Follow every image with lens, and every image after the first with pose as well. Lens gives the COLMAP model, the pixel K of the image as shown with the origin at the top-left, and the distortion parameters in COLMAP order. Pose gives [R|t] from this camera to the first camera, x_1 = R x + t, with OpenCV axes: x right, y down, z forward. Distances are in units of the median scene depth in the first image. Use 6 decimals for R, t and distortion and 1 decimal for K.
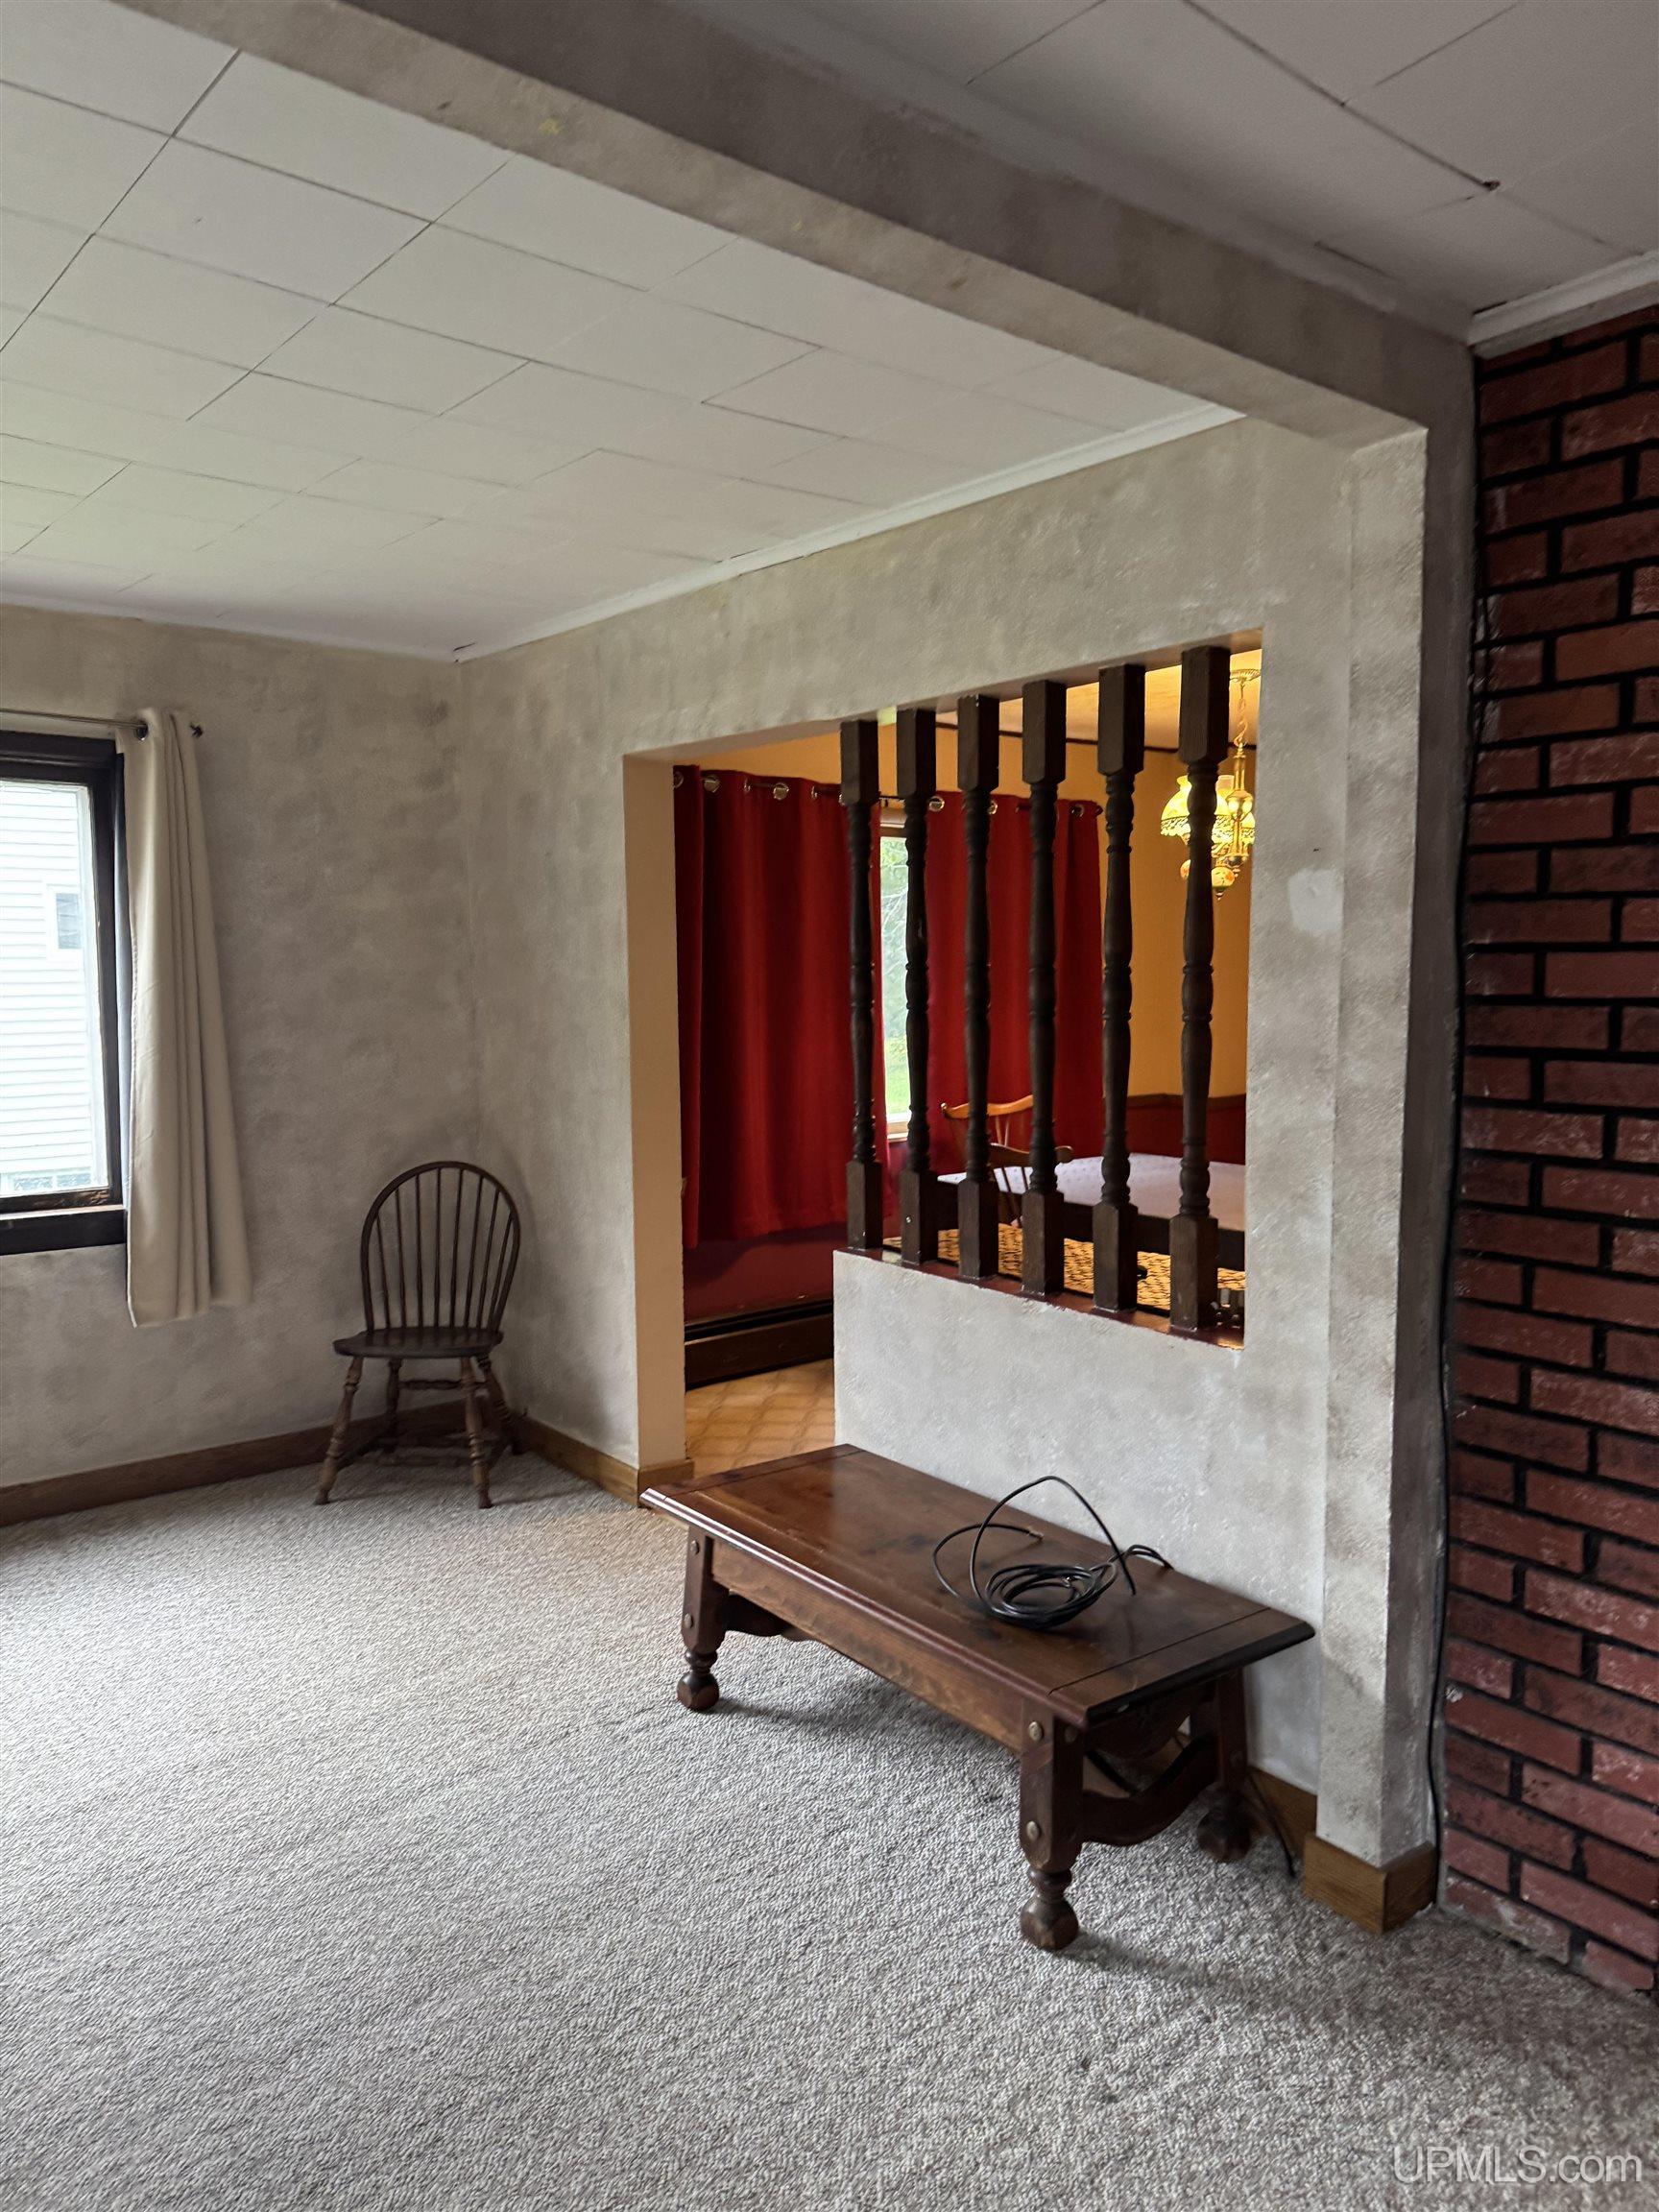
lens RADIAL K [[1581.3, 0, 829.3], [0, 1581.3, 1118.2], [0, 0, 1]] dist [0.066998, 0.000157]
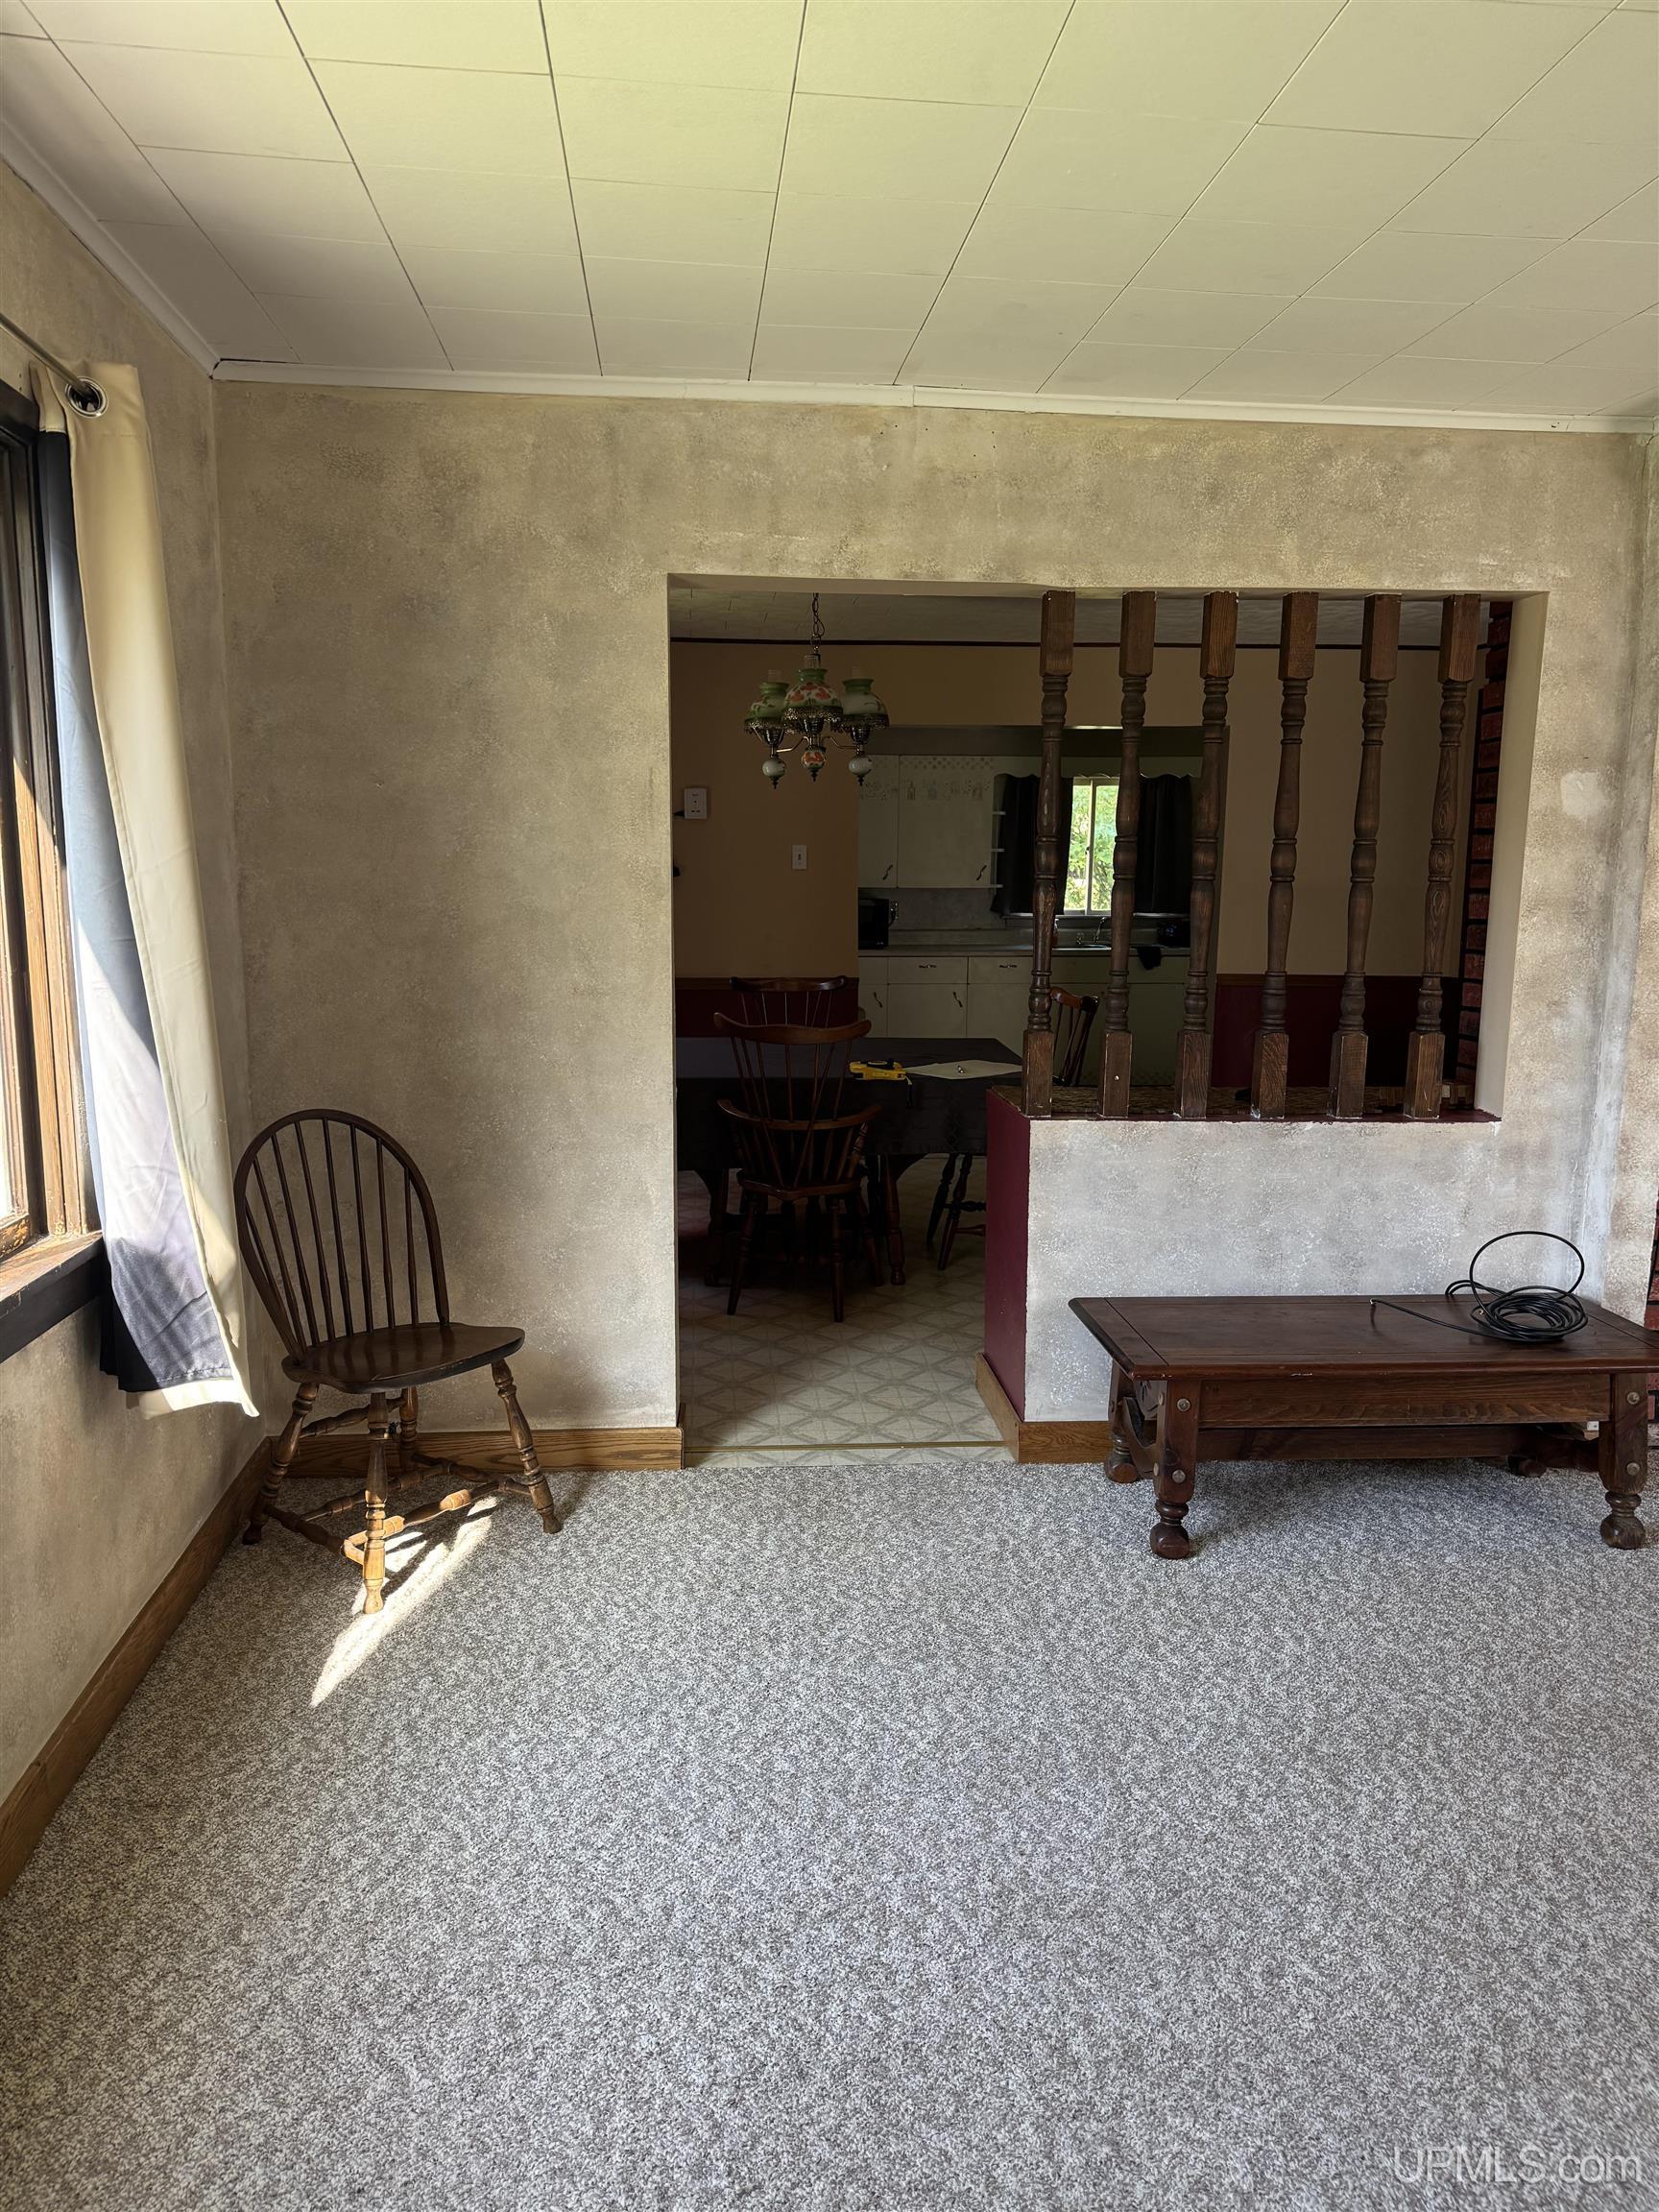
lens RADIAL K [[1526.7, 0, 829.5], [0, 1526.7, 1106.0], [0, 0, 1]] dist [0.002466, 0.002476]
pose [[0.554779, -0.123076, 0.822844, -0.983873], [0.075838, 0.992361, 0.097300, -0.034373], [-0.828534, 0.008423, 0.559875, 0.633231]]
